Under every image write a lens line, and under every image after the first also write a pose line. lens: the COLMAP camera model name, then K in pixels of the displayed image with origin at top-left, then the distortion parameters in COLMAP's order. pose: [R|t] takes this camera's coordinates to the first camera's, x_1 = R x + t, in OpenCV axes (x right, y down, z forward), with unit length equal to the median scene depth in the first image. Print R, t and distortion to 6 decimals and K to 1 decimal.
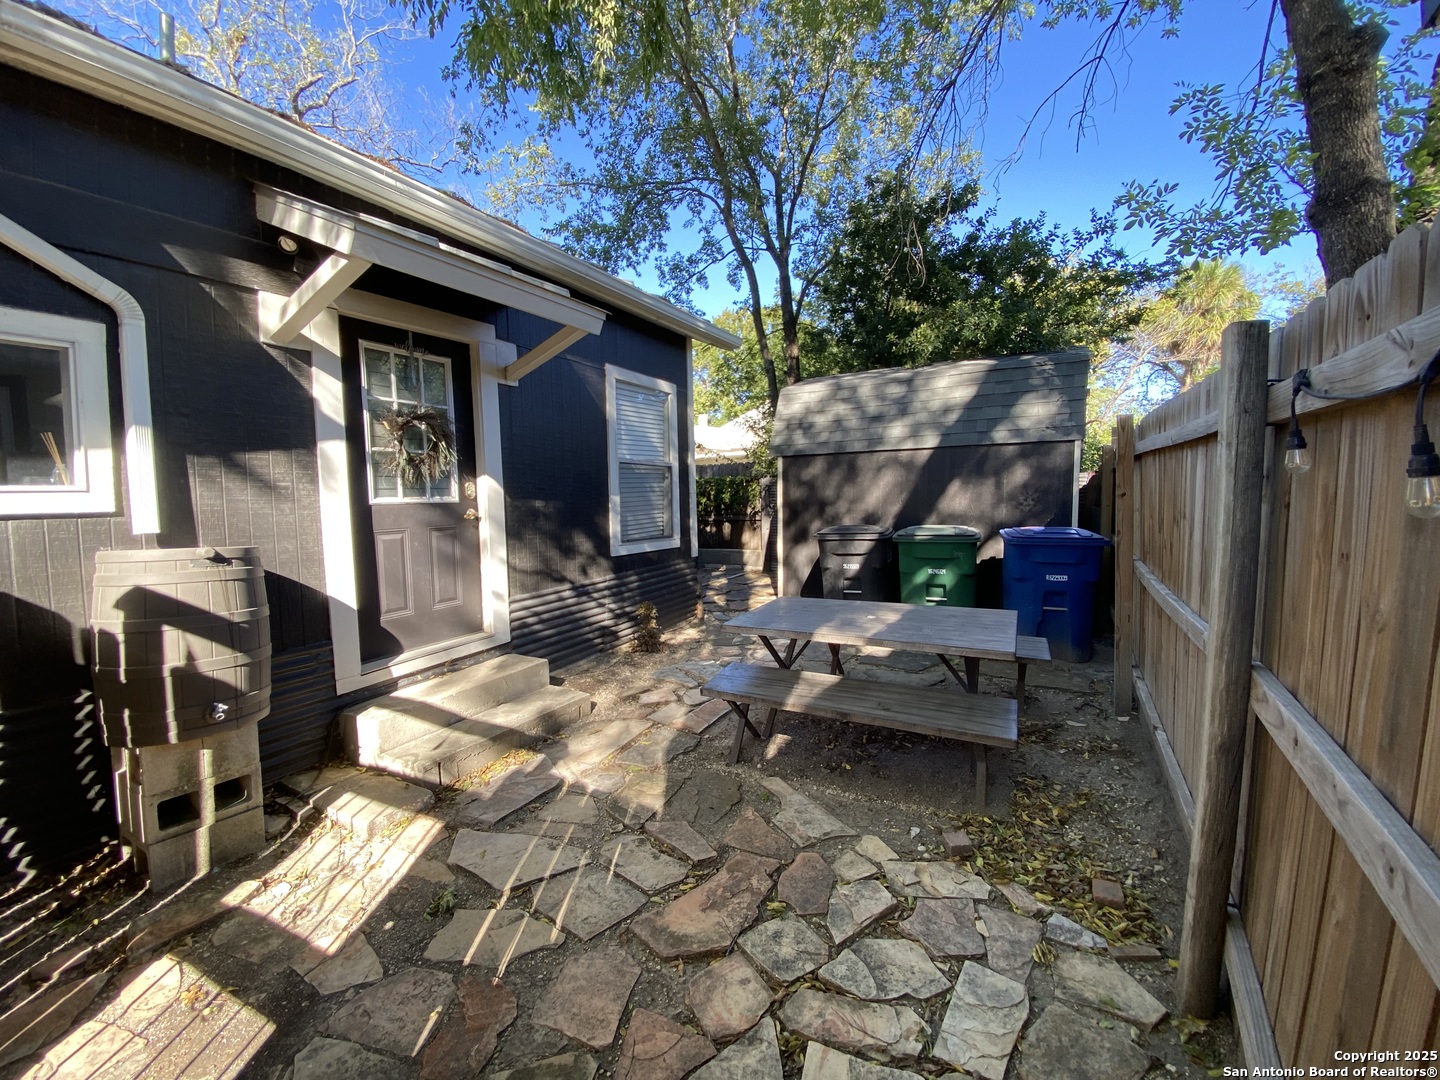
lens RADIAL K [[578.2, 0, 720.7], [0, 578.2, 545.2], [0, 0, 1]] dist [-0.002463, -0.002816]
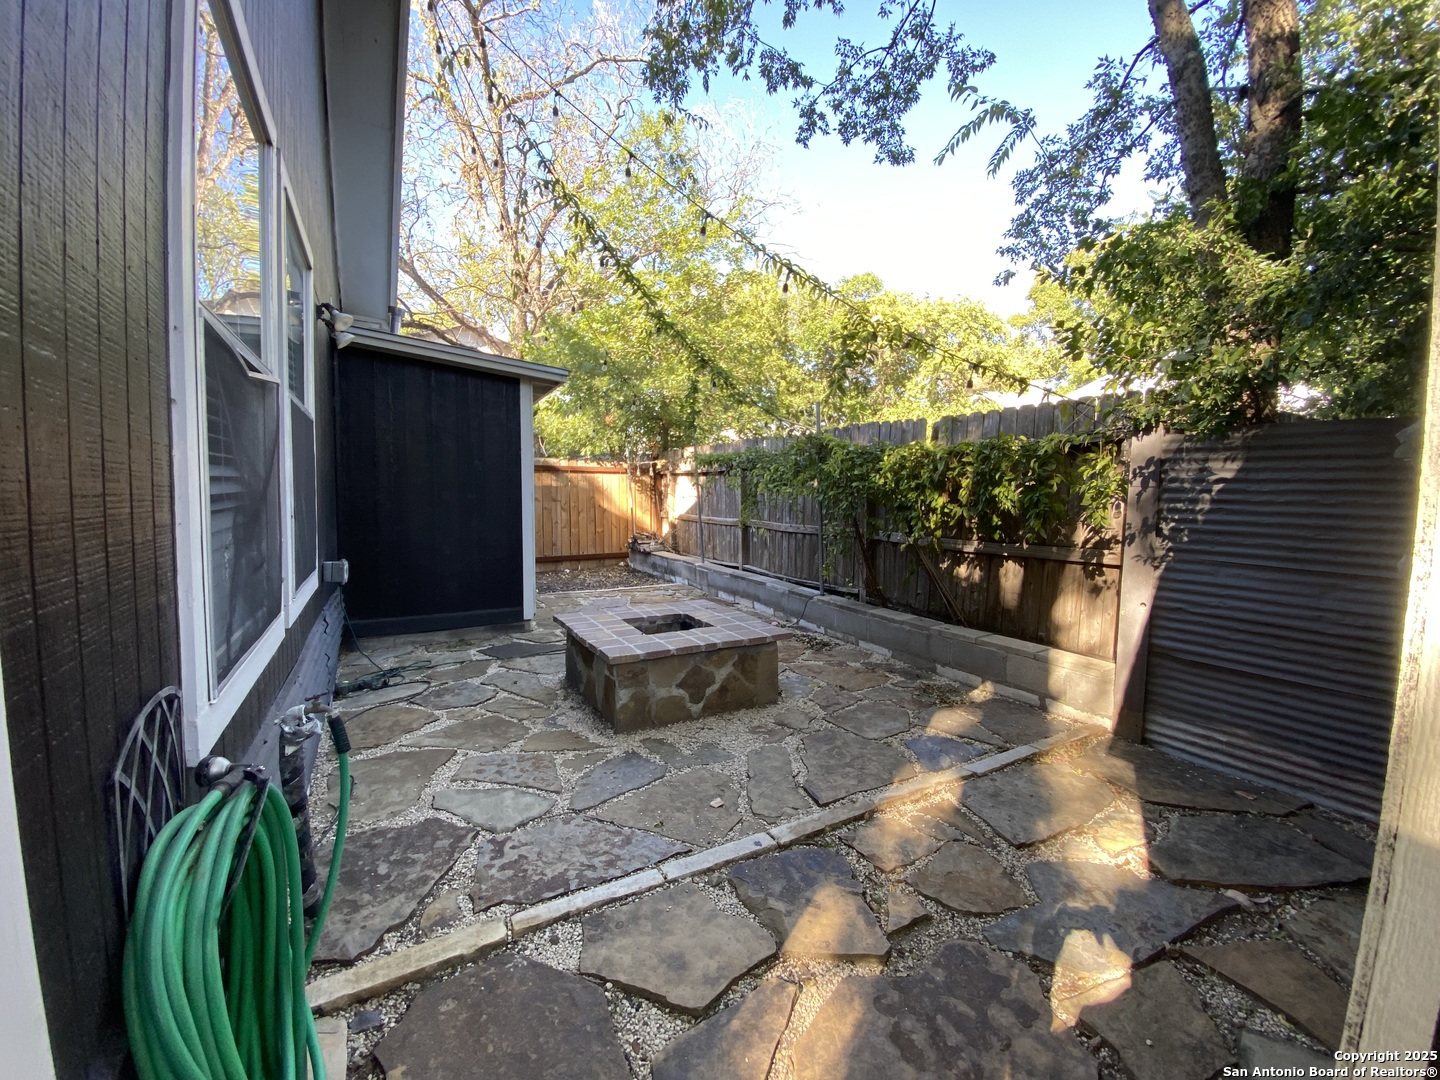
lens RADIAL K [[578.2, 0, 719.7], [0, 578.2, 528.3], [0, 0, 1]] dist [-0.002463, -0.002816]
pose [[0.856355, 0.063777, -0.512434, 0.041316], [-0.071063, 0.997457, 0.005387, -0.052093], [0.511475, 0.031802, 0.858710, 0.602084]]
